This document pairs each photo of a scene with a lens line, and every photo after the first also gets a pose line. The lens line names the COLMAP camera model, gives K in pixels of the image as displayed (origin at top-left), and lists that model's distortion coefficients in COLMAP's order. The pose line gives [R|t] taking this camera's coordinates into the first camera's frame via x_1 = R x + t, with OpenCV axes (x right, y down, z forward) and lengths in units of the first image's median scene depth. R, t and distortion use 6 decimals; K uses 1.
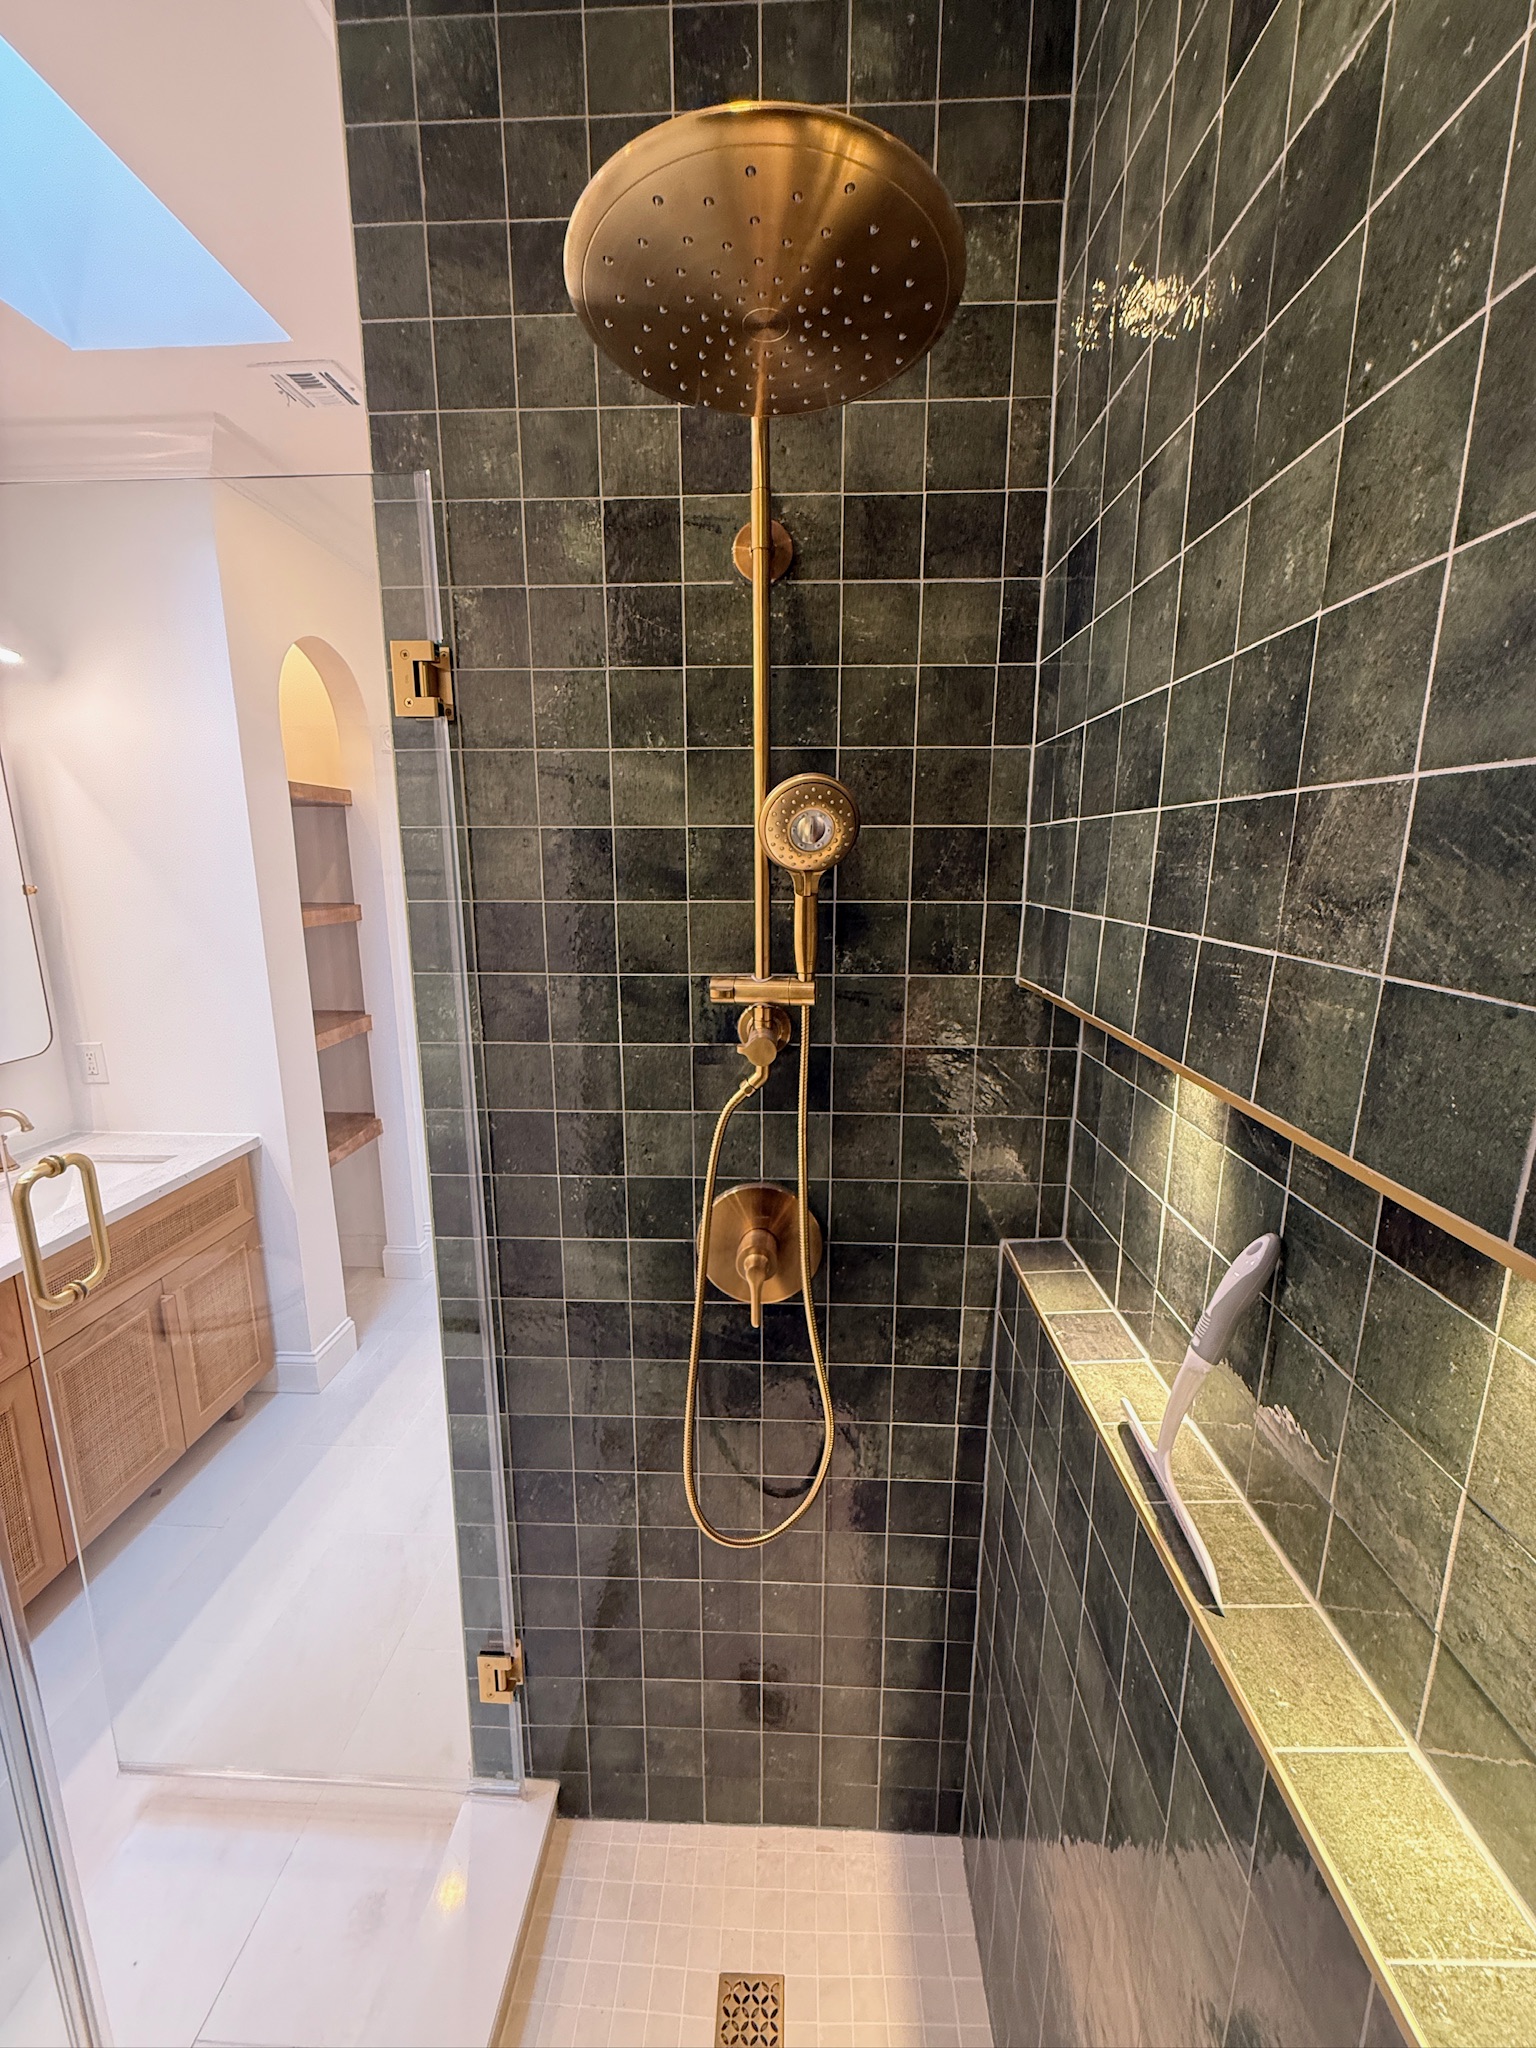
lens RADIAL K [[817.3, 0, 764.8], [0, 817.3, 1021.1], [0, 0, 1]] dist [0.003097, -0.000123]
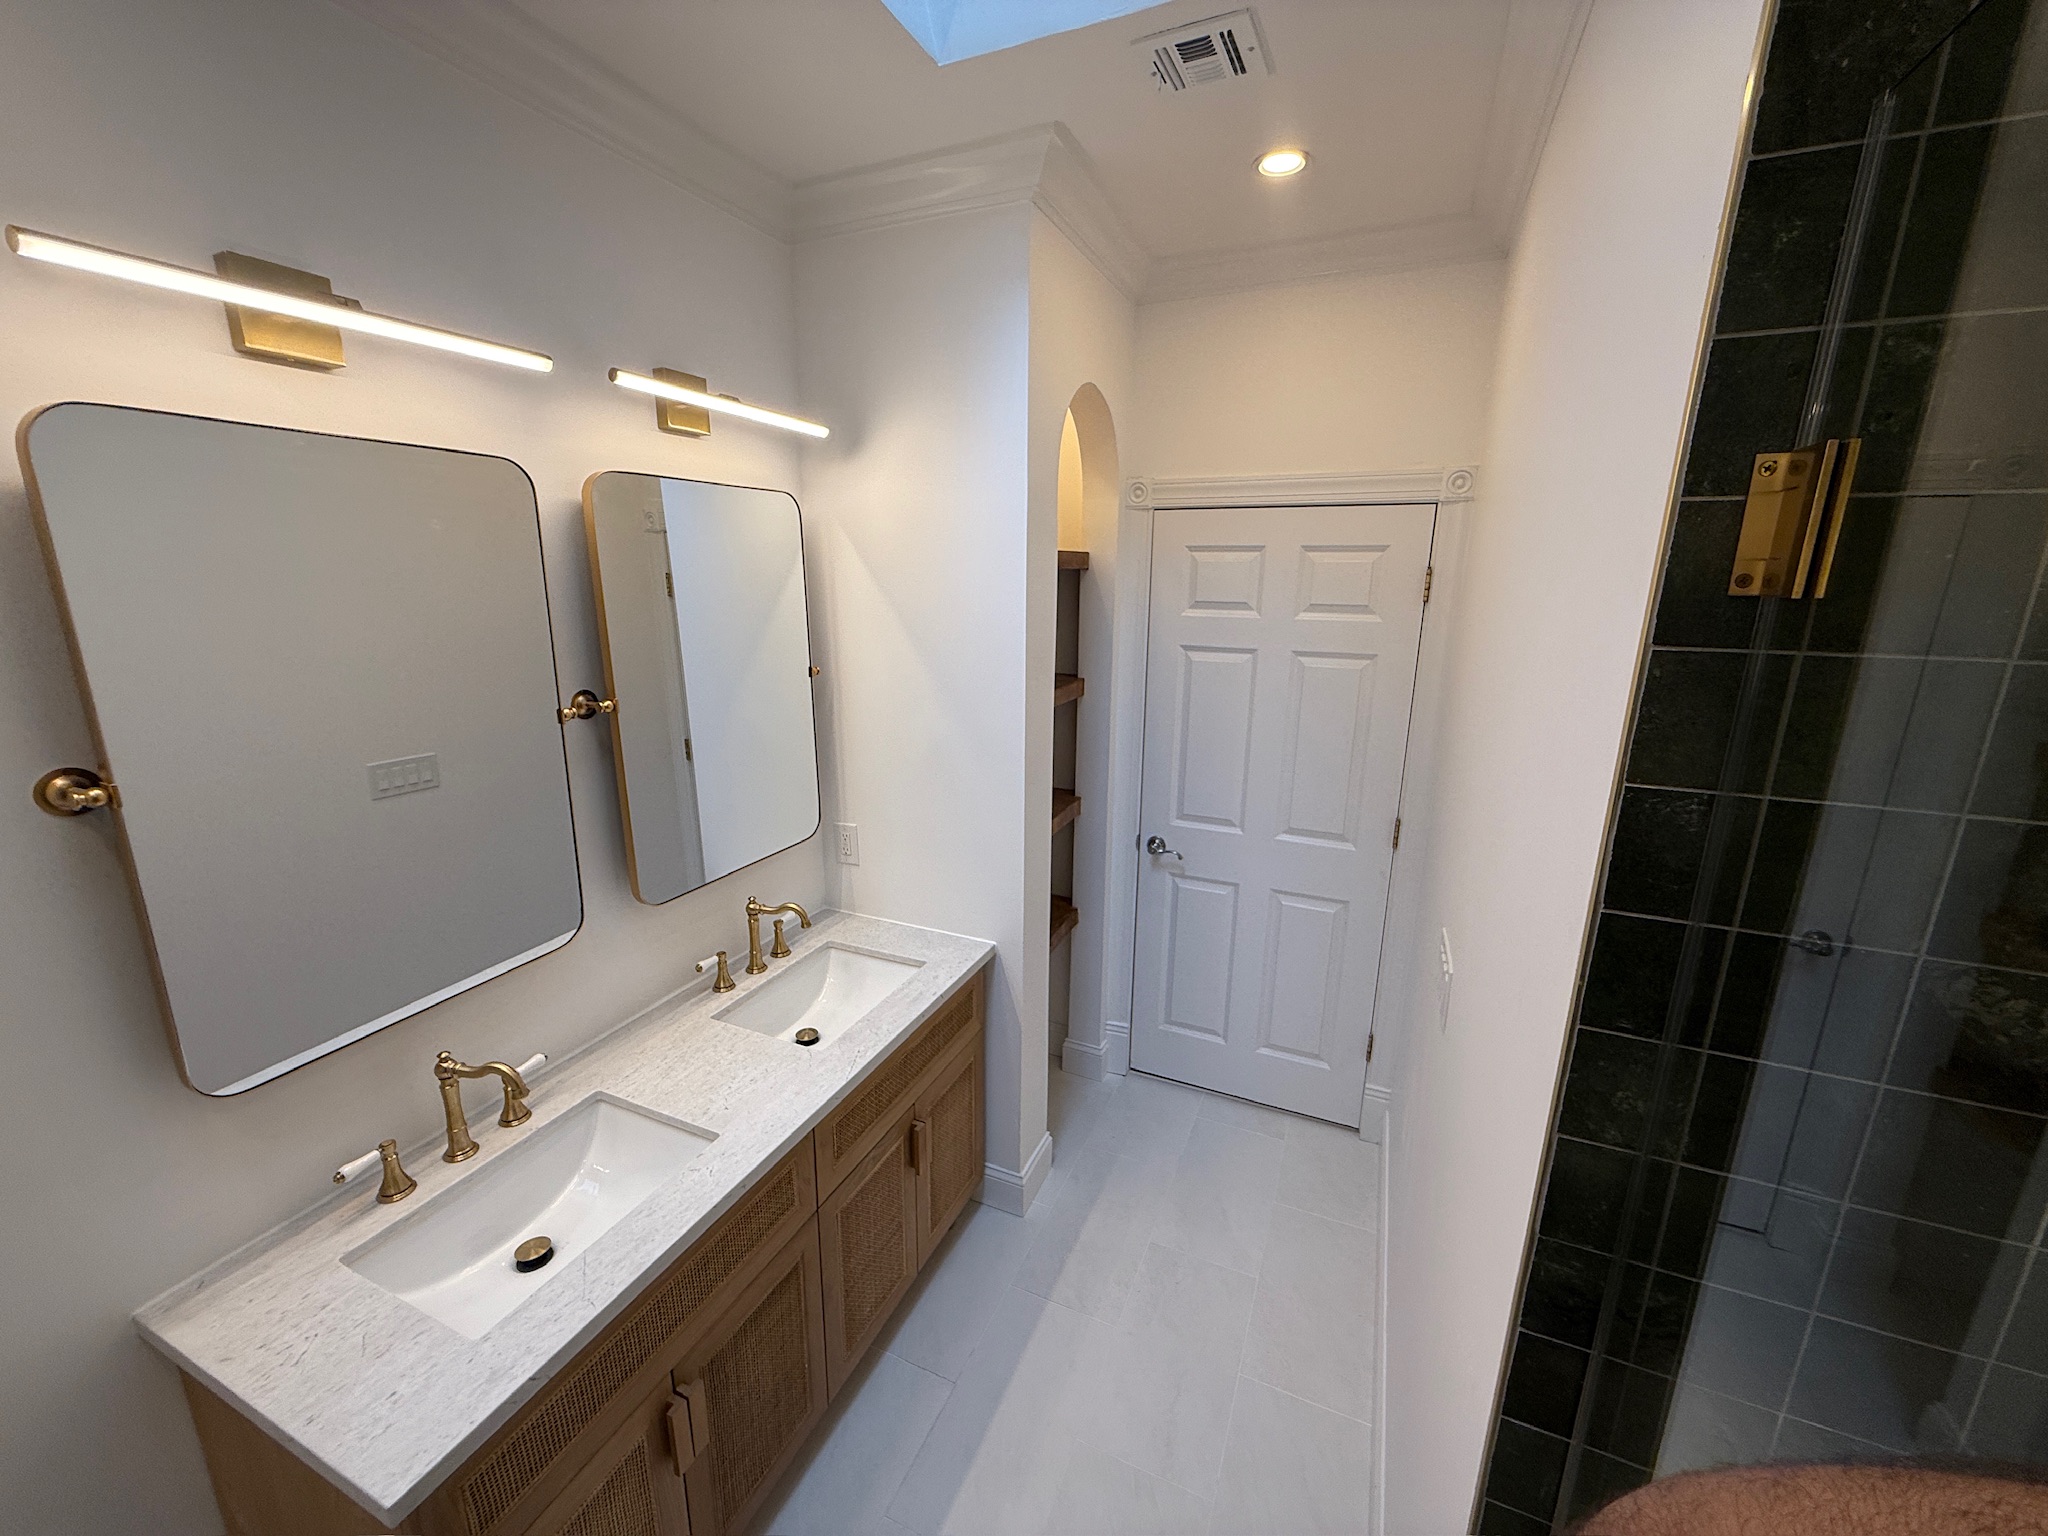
lens RADIAL K [[817.3, 0, 1022.3], [0, 817.3, 771.1], [0, 0, 1]] dist [0.003097, -0.000123]
pose [[0.930436, 0.096659, -0.353476, -0.605397], [-0.078109, 0.994730, 0.066411, -0.248622], [0.358033, -0.034181, 0.933083, 0.341649]]
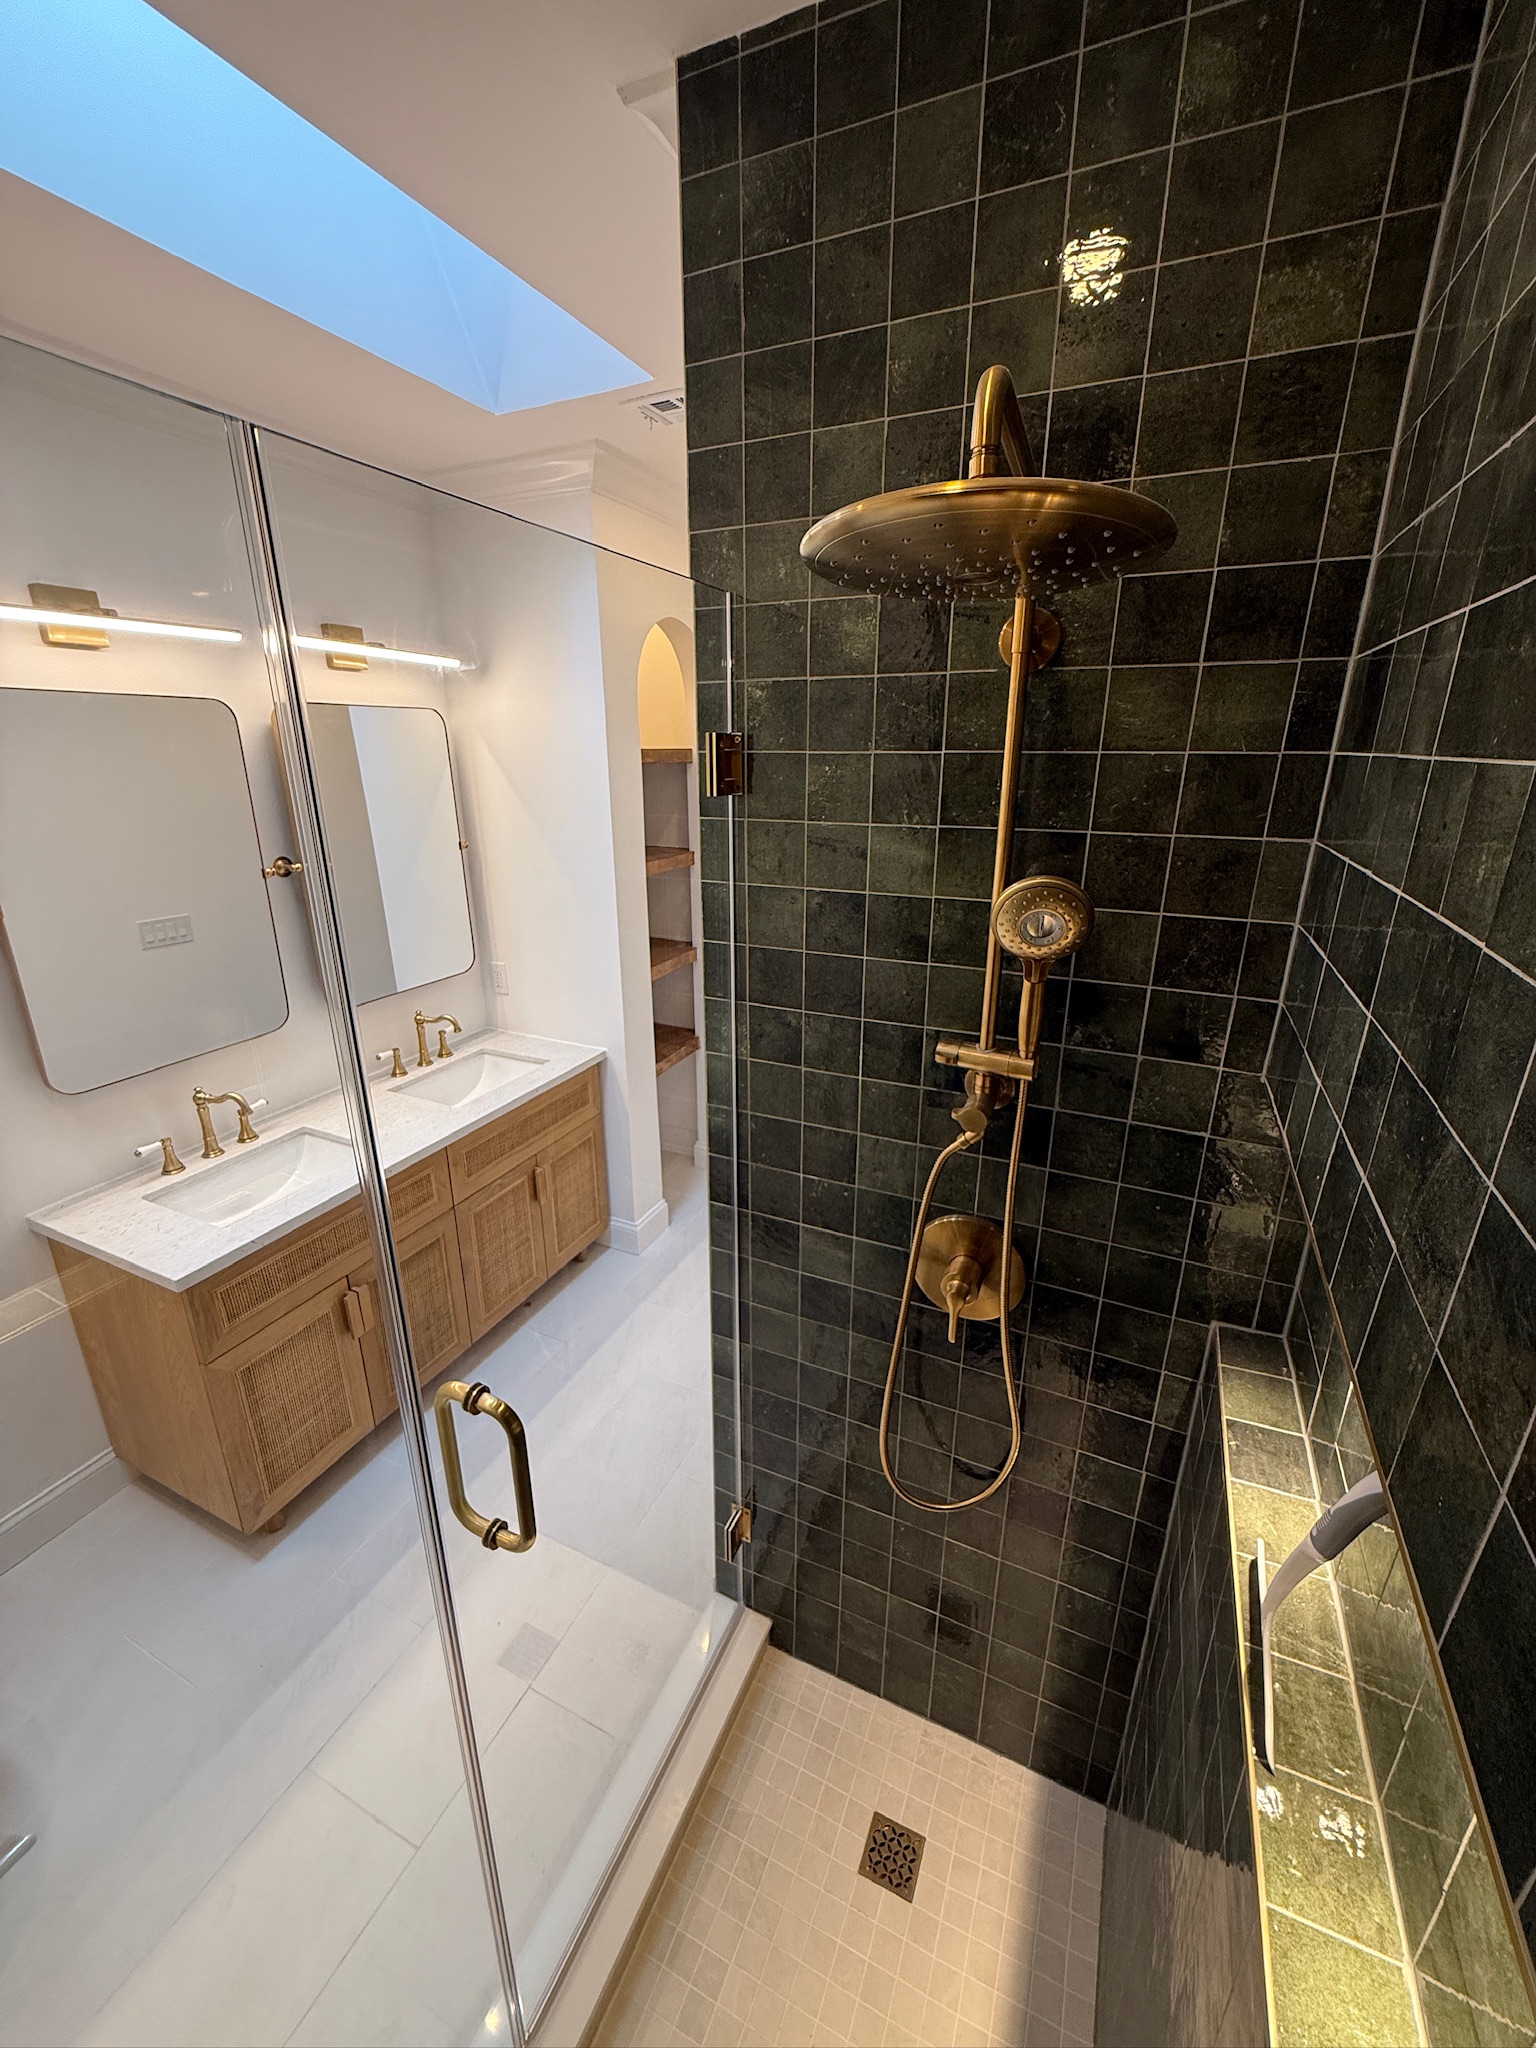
lens RADIAL K [[819.1, 0, 768.3], [0, 819.1, 1020.4], [0, 0, 1]] dist [0.006144, -0.000413]
pose [[0.924025, 0.120787, -0.362750, 0.113847], [-0.072746, 0.986996, 0.143342, -0.213112], [0.375347, -0.106063, 0.920796, -0.095572]]
